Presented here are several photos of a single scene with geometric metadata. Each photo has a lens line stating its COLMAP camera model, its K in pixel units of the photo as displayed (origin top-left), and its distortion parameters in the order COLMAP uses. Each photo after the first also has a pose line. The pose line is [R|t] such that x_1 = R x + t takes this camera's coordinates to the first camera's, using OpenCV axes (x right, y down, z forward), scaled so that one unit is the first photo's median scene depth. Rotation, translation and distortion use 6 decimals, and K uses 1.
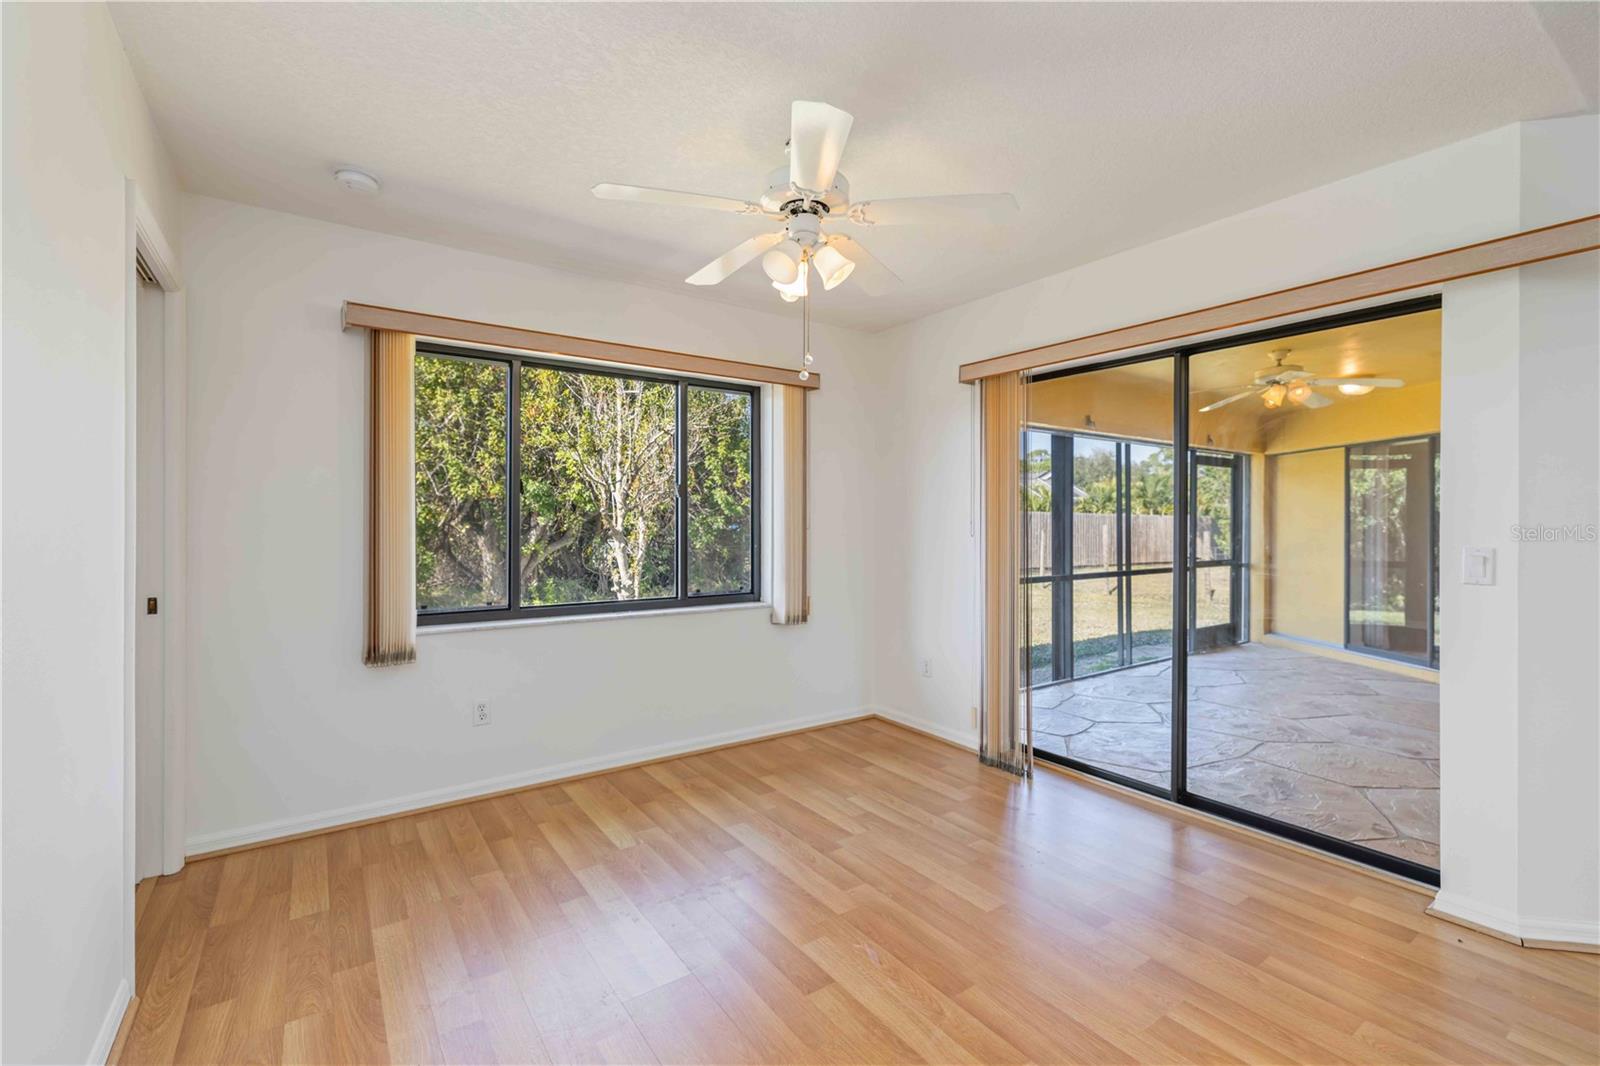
lens RADIAL K [[694.2, 0, 802.2], [0, 694.2, 530.4], [0, 0, 1]] dist [-0.000057, 0.000884]
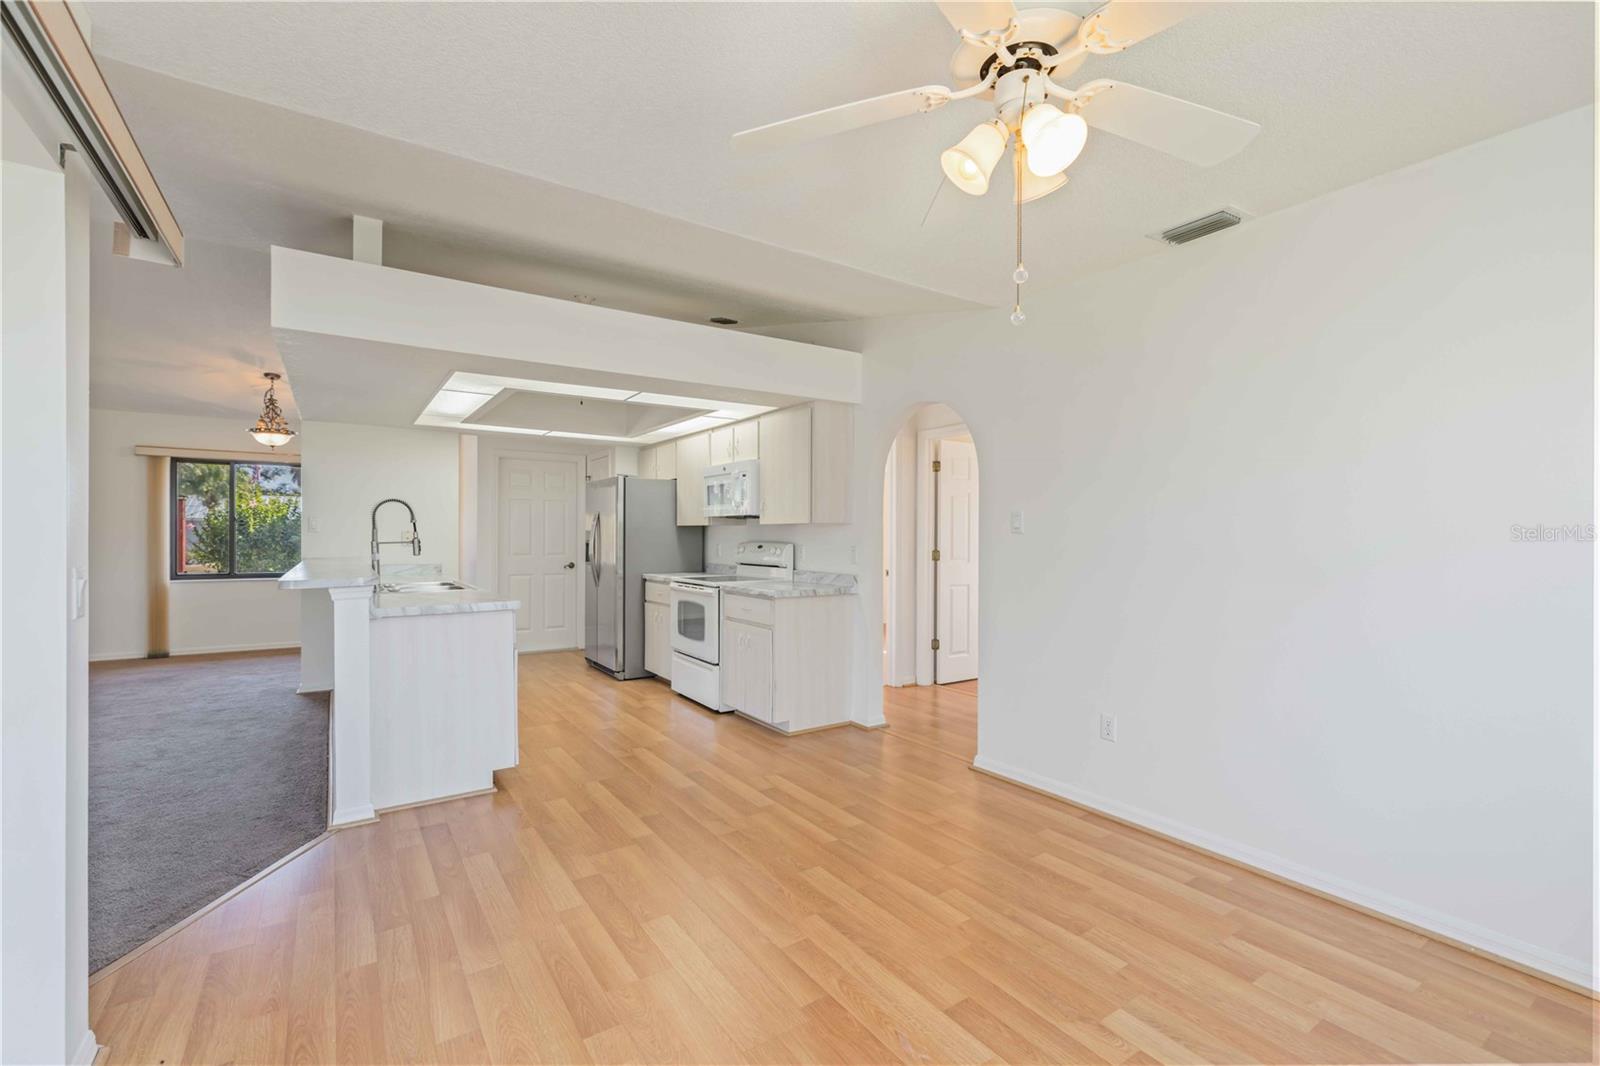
lens RADIAL K [[694.2, 0, 800.9], [0, 694.2, 538.0], [0, 0, 1]] dist [-0.000057, 0.000884]
pose [[-0.999812, -0.005267, 0.018660, 0.144252], [-0.004987, 0.999874, 0.015046, -0.015509], [-0.018737, 0.014951, -0.999713, 1.224449]]
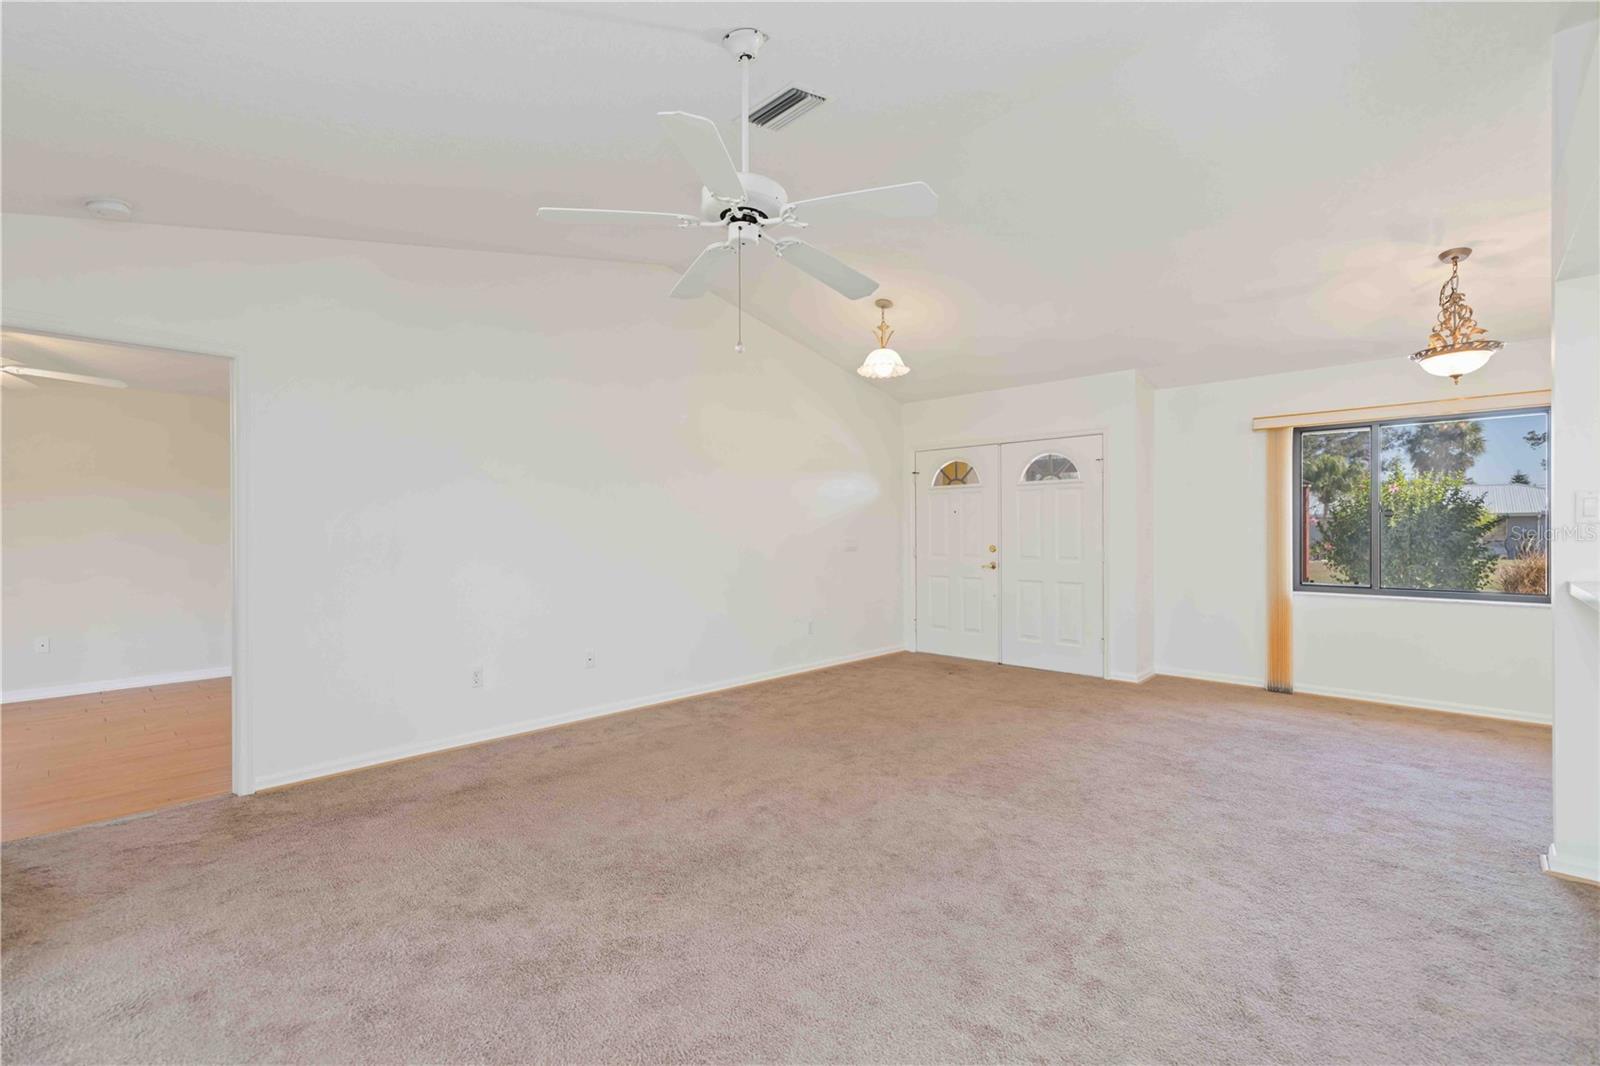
lens RADIAL K [[694.2, 0, 804.2], [0, 694.2, 533.4], [0, 0, 1]] dist [-0.000057, 0.000884]
pose [[-0.204071, -0.004080, 0.978948, 0.837368], [0.014255, 0.999873, 0.007139, -0.004530], [-0.978852, 0.015411, -0.203987, 0.503179]]
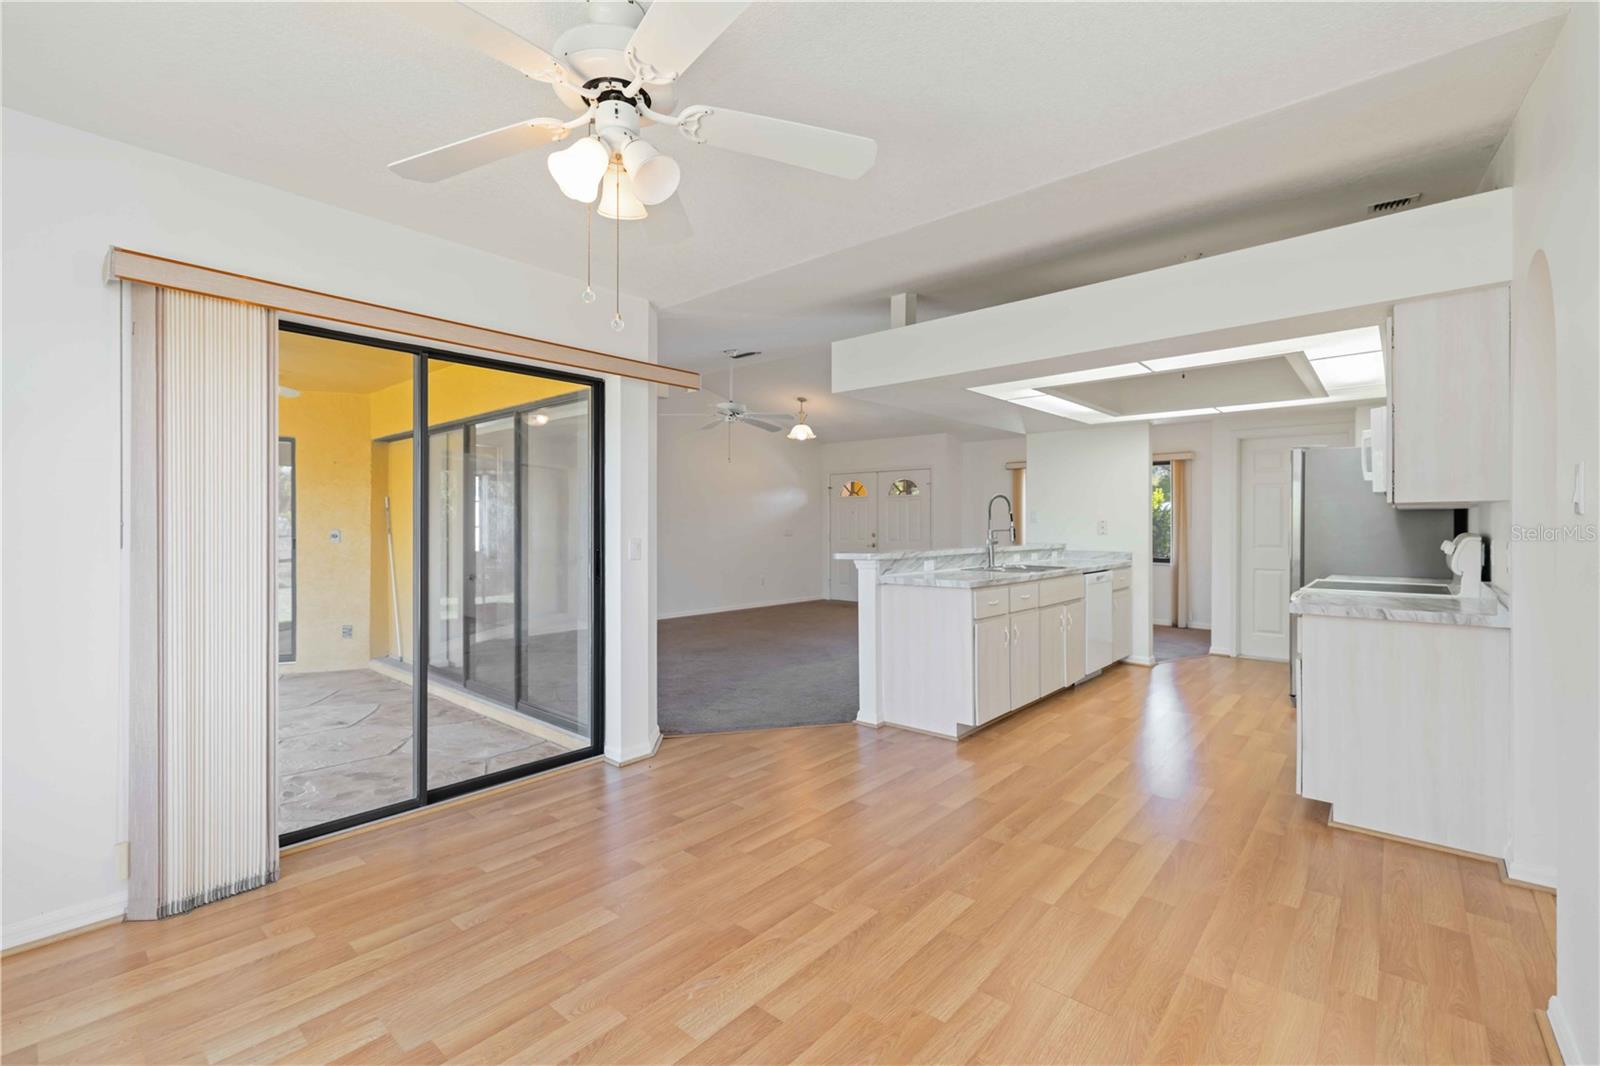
lens RADIAL K [[694.2, 0, 797.9], [0, 694.2, 524.8], [0, 0, 1]] dist [-0.000057, 0.000884]
pose [[-0.239324, -0.003356, 0.970934, -0.555718], [0.009530, 0.999938, 0.005806, -0.009393], [-0.970893, 0.010642, -0.239277, 0.725663]]
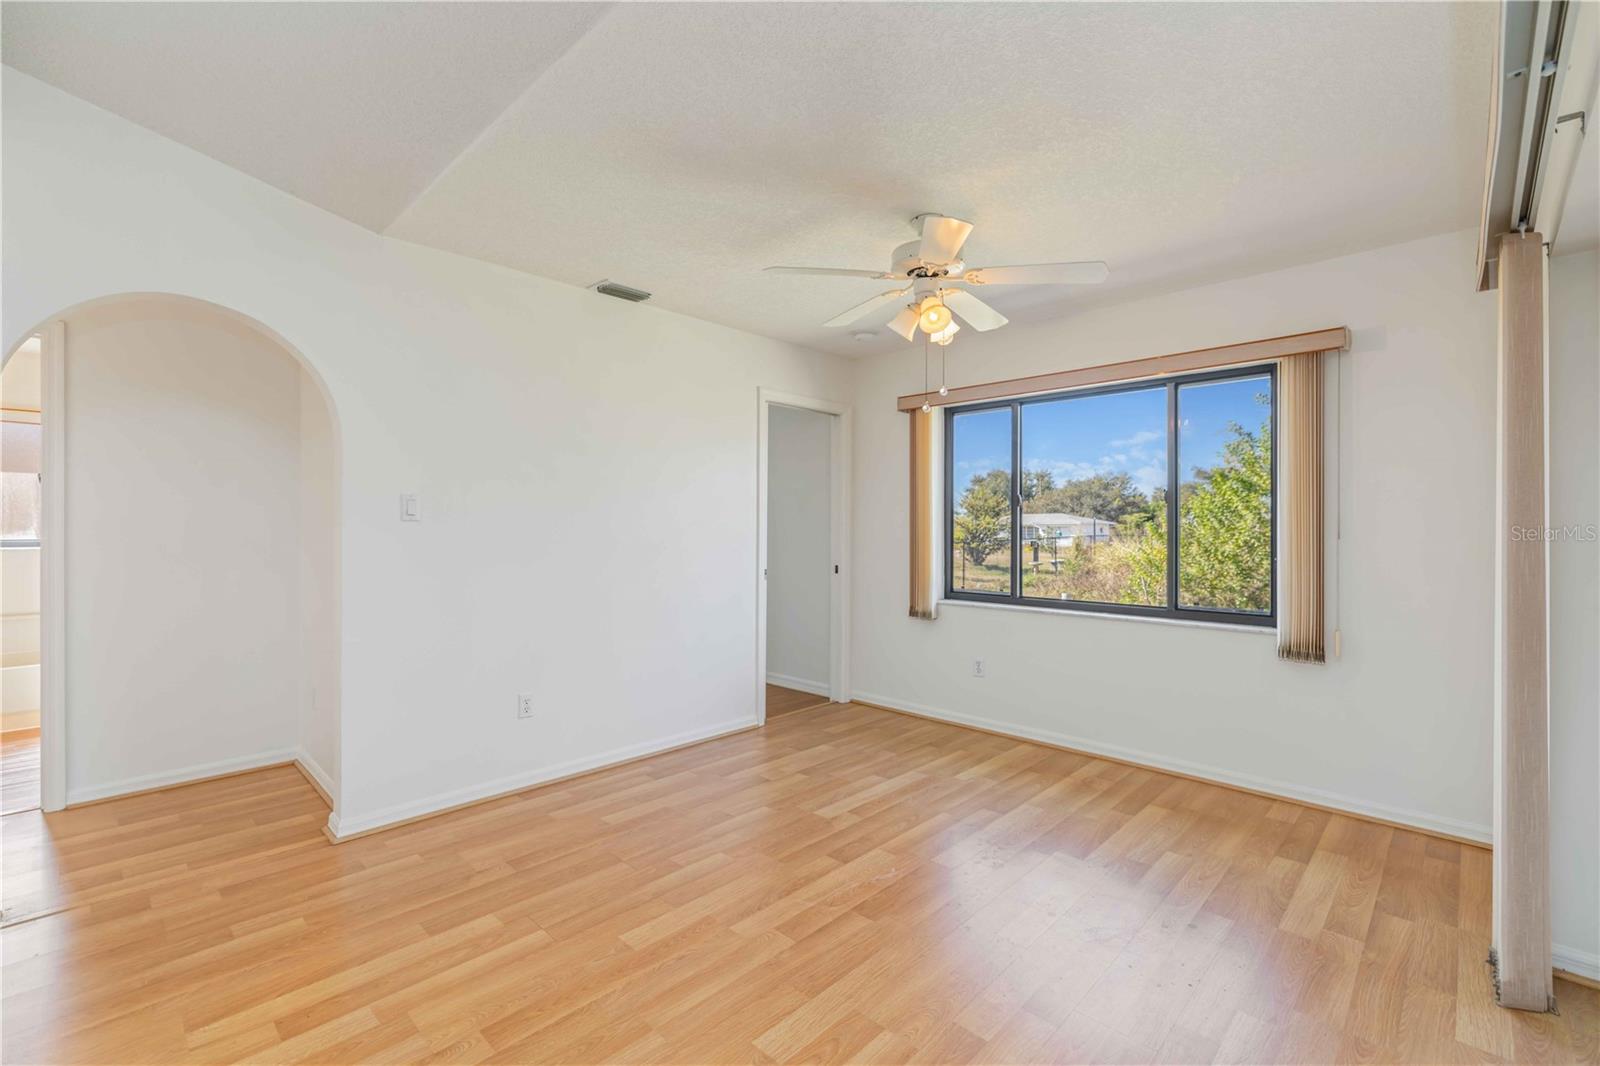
lens RADIAL K [[694.2, 0, 795.4], [0, 694.2, 526.4], [0, 0, 1]] dist [-0.000057, 0.000884]
pose [[0.187719, -0.001932, -0.982221, 0.855443], [-0.017294, 0.999837, -0.005272, -0.003216], [0.982070, 0.017977, 0.187655, 0.395930]]
